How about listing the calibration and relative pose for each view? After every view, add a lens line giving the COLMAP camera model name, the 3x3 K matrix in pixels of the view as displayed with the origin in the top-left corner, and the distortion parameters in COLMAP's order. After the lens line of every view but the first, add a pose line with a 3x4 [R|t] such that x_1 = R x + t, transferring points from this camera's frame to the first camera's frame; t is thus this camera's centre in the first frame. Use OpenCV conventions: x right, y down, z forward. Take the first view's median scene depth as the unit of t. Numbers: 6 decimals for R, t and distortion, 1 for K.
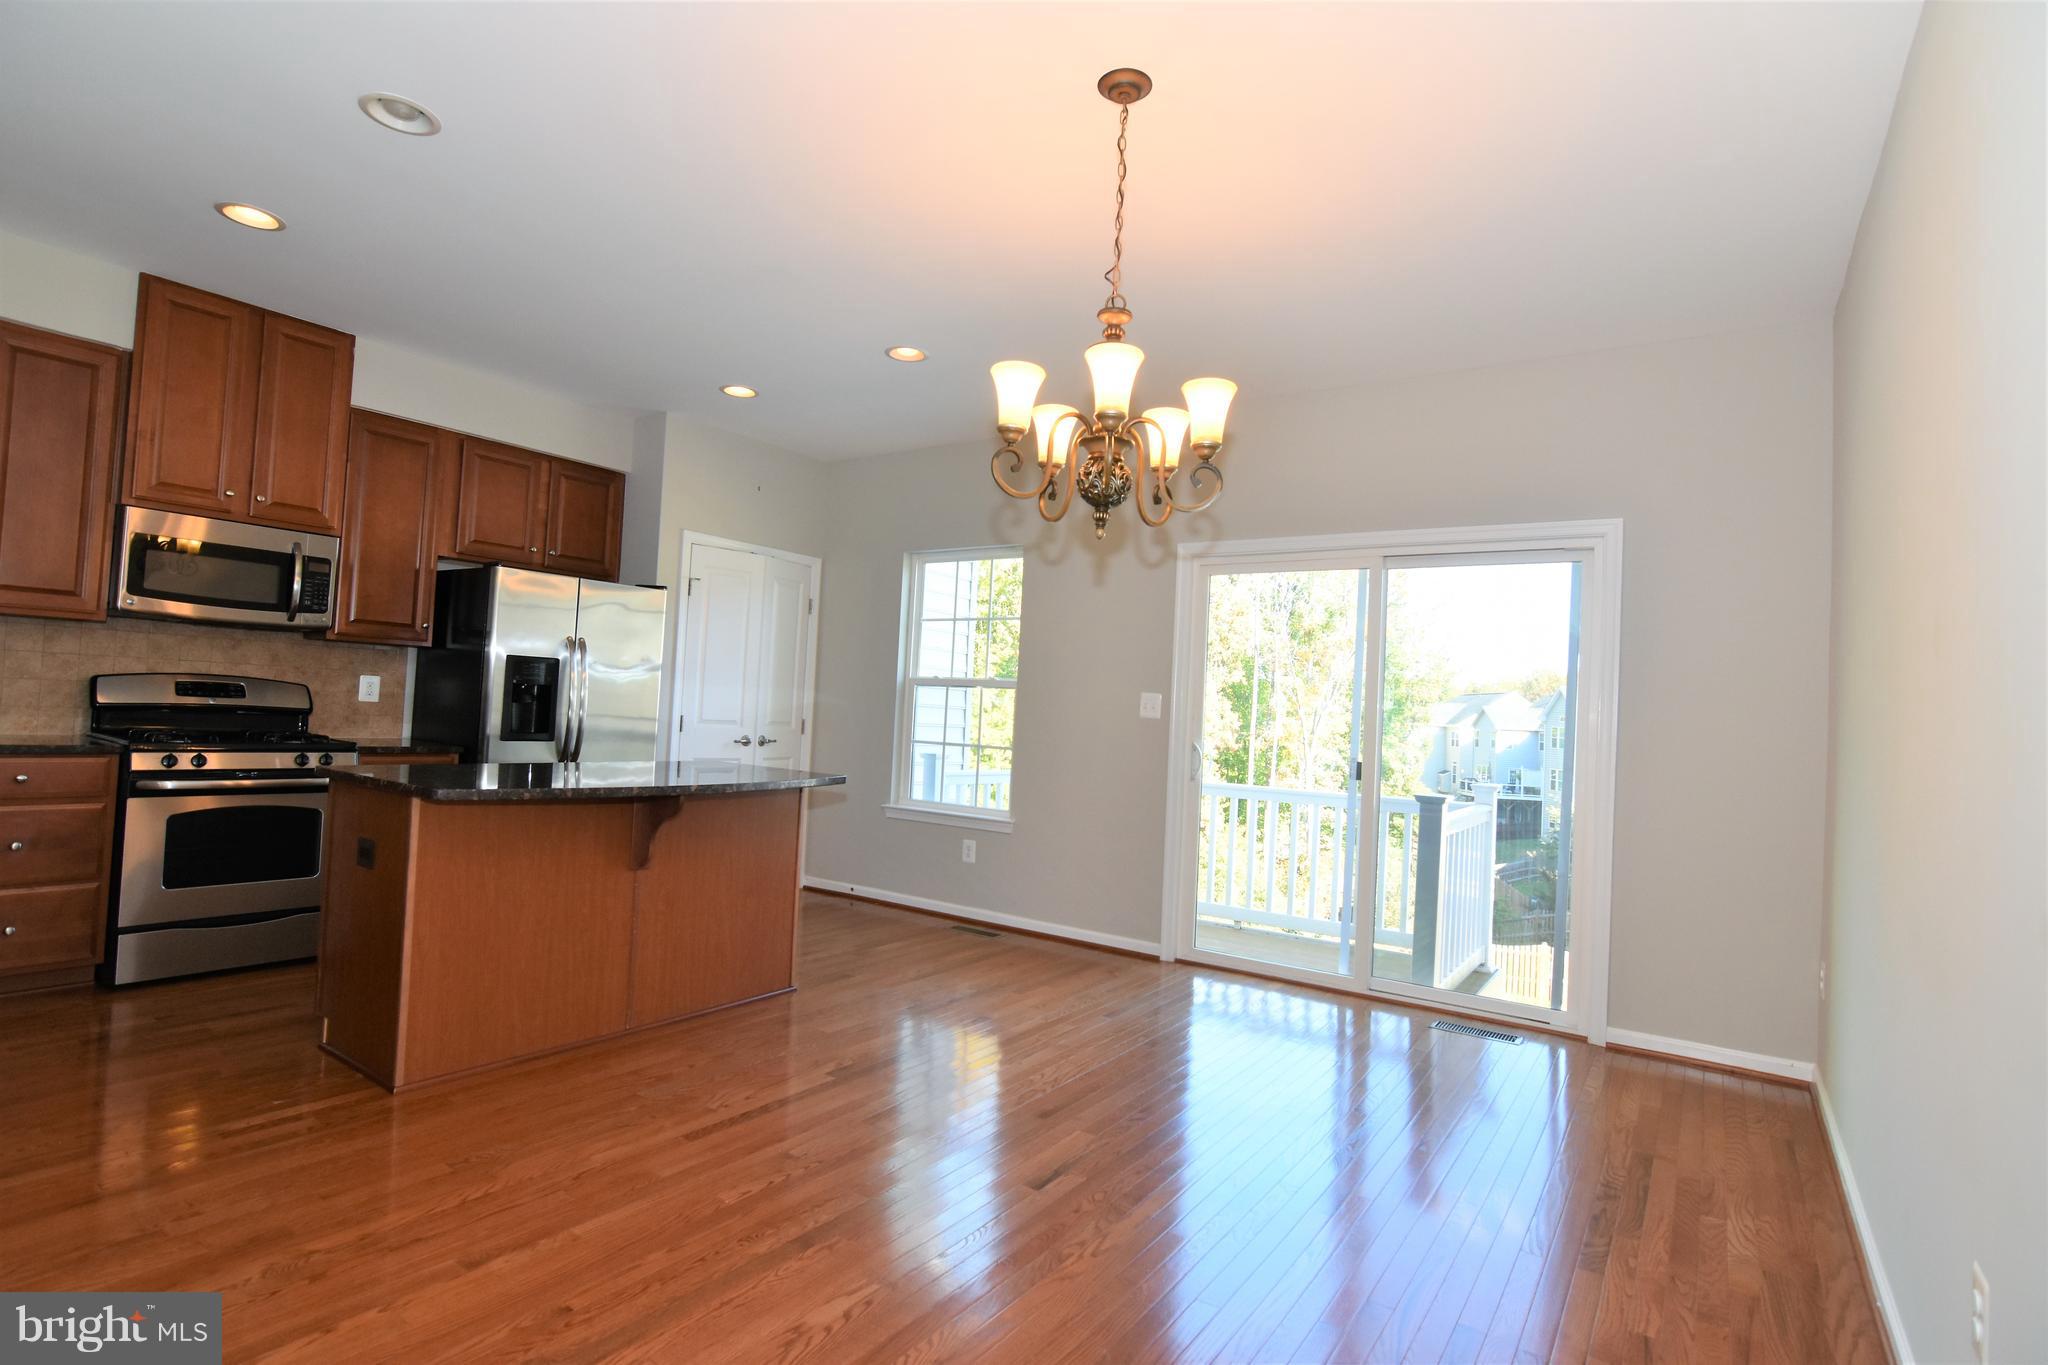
lens RADIAL K [[1001.7, 0, 1024.0], [0, 1001.7, 682.5], [0, 0, 1]] dist [-0.033352, 0.011551]
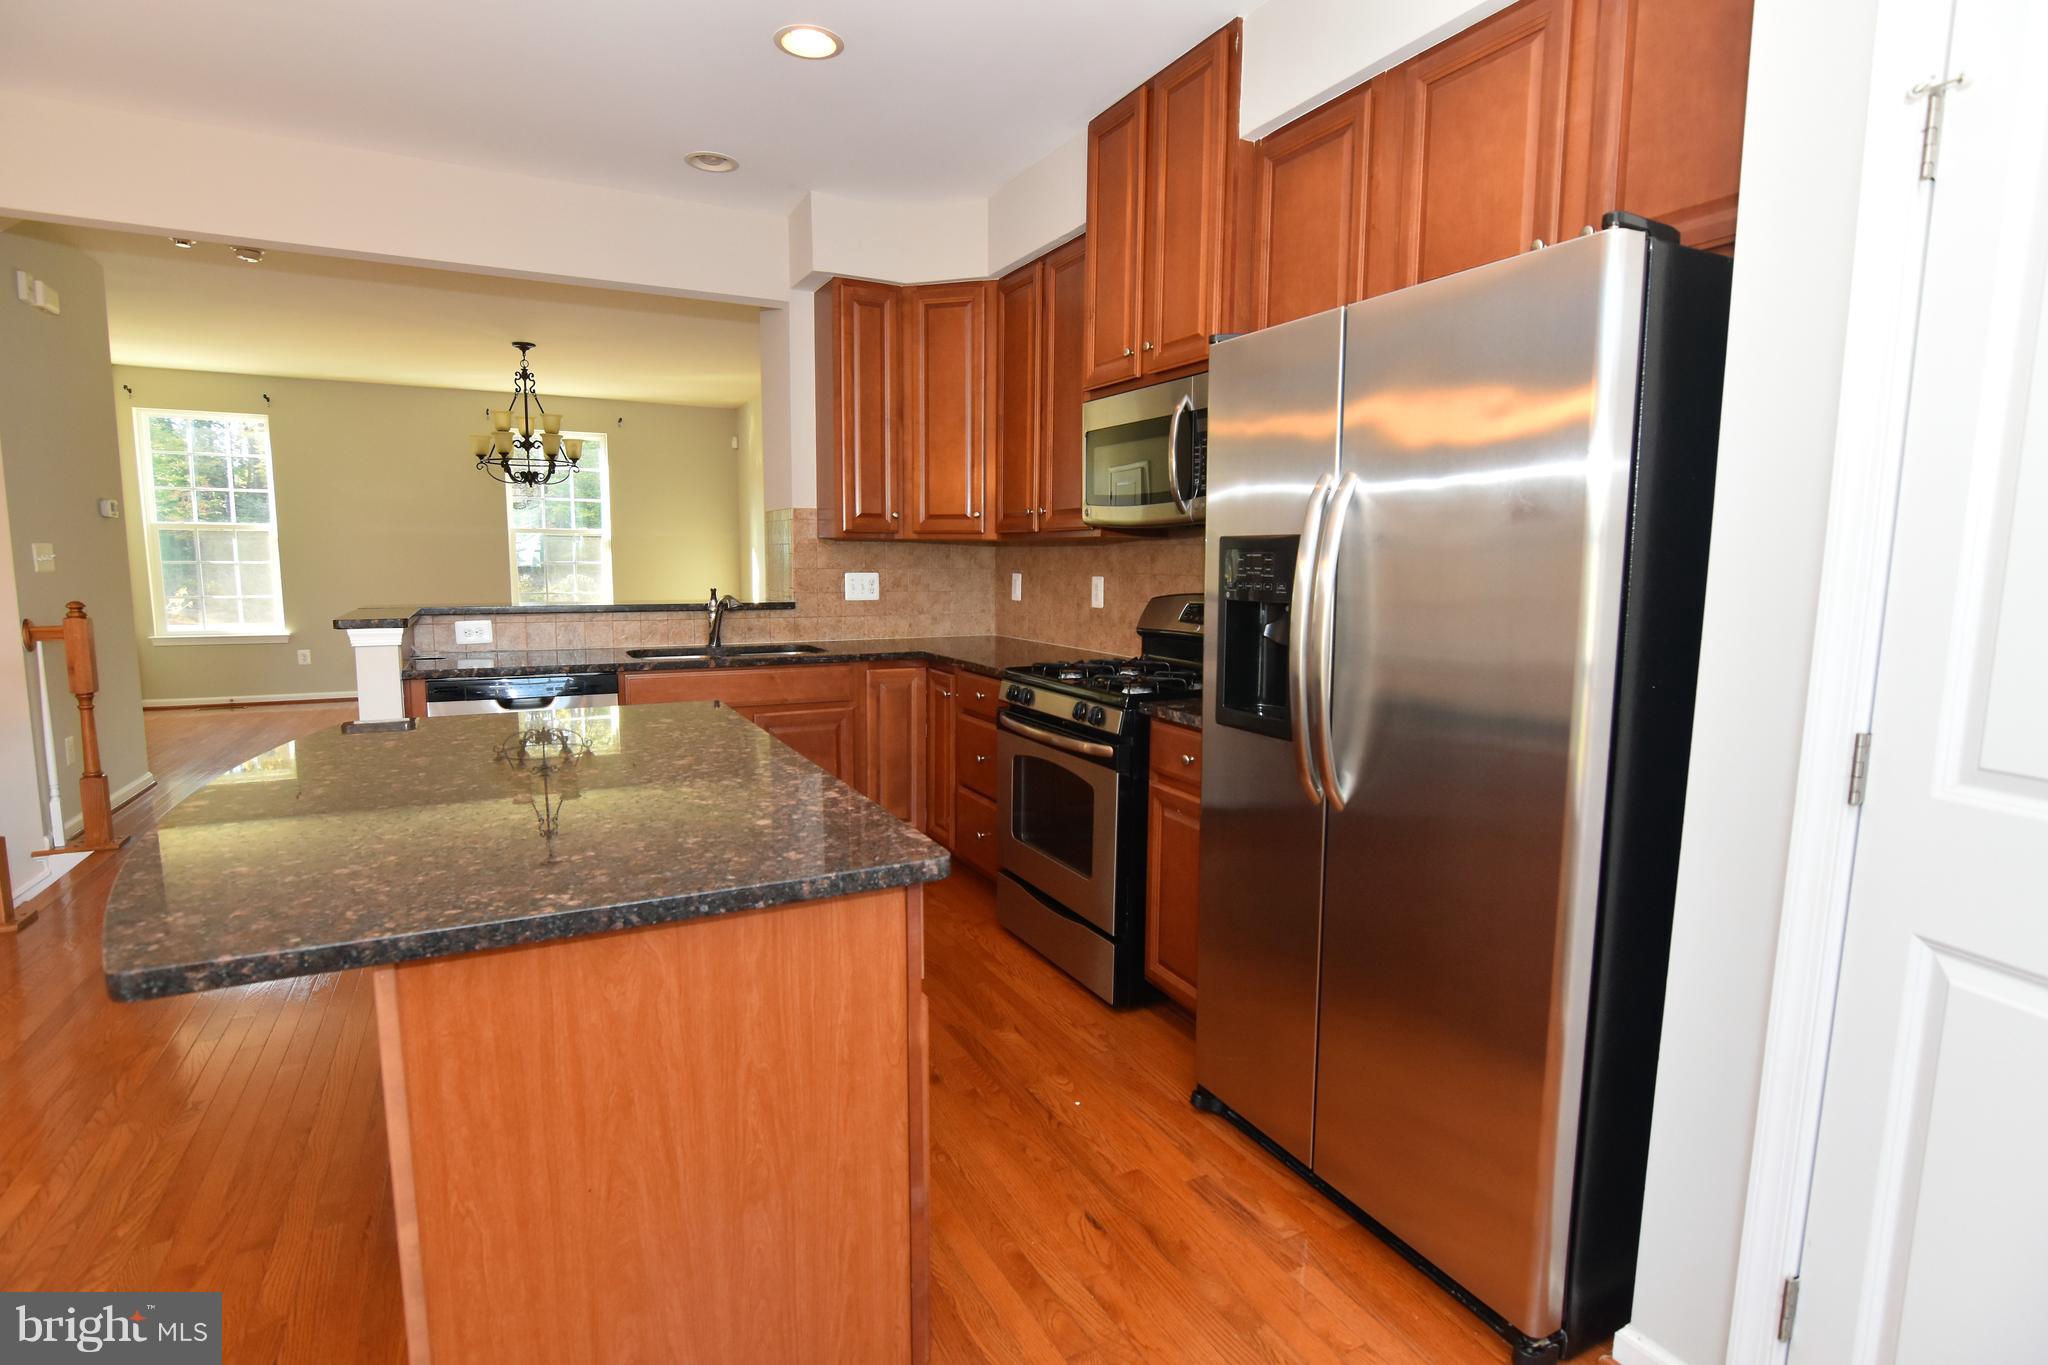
lens RADIAL K [[1001.7, 0, 1024.0], [0, 1001.7, 682.5], [0, 0, 1]] dist [-0.033352, 0.011551]
pose [[-0.454349, 0.056037, -0.889059, -0.065211], [-0.007629, 0.997738, 0.066786, 0.008175], [0.890791, 0.037126, -0.452894, 1.098495]]
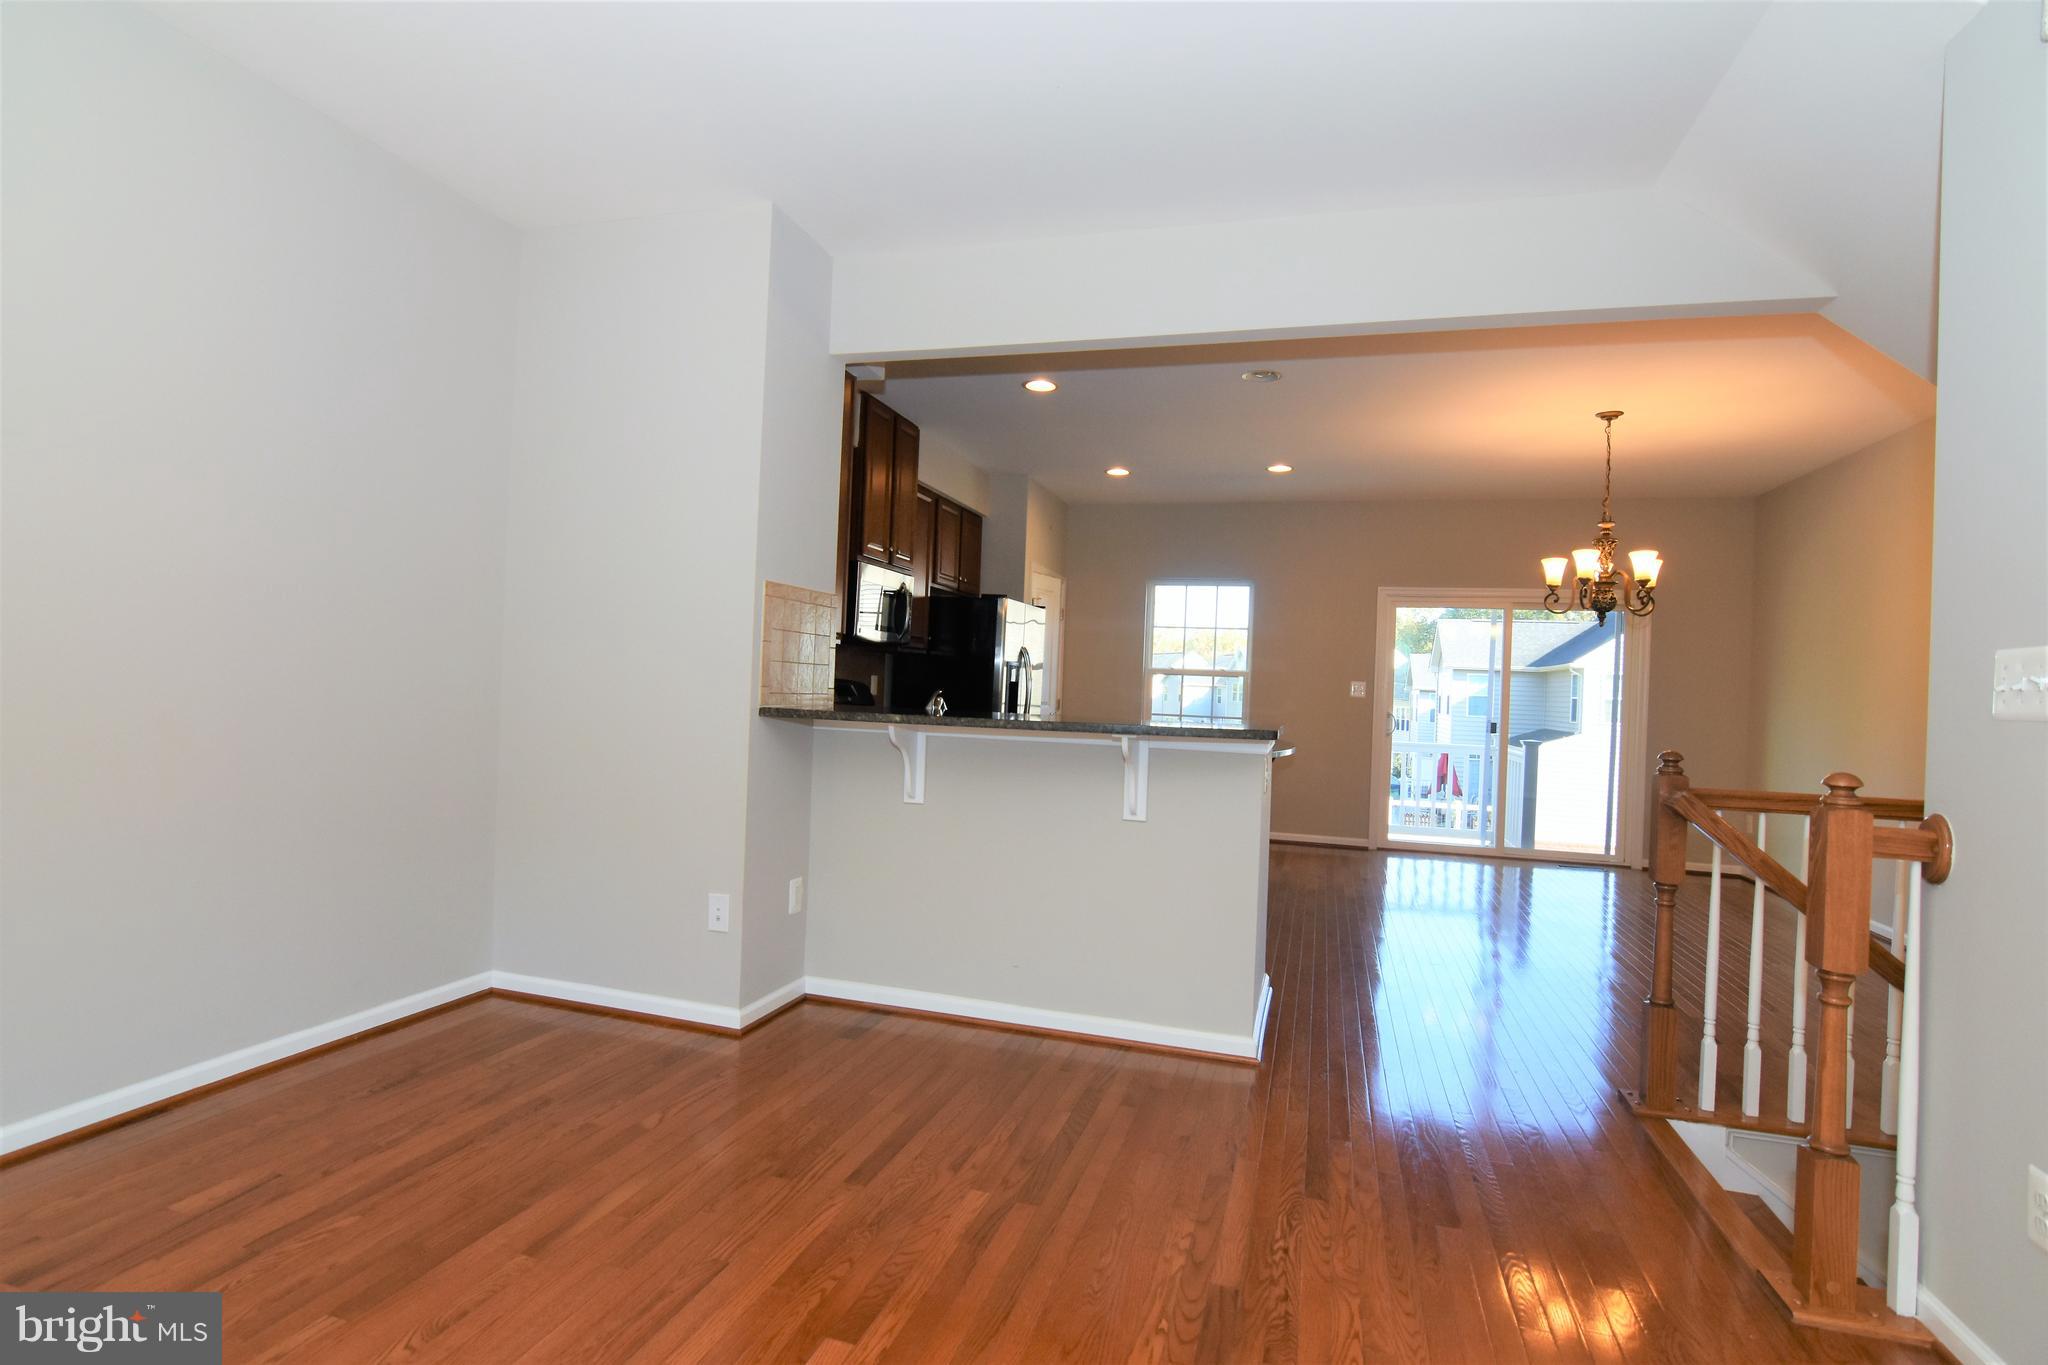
lens RADIAL K [[1001.7, 0, 1024.0], [0, 1001.7, 682.5], [0, 0, 1]] dist [-0.033352, 0.011551]
pose [[0.949700, -0.008858, 0.313036, -0.916238], [-0.003957, 0.999181, 0.040277, -0.051474], [-0.313136, -0.039489, 0.948887, -0.340437]]
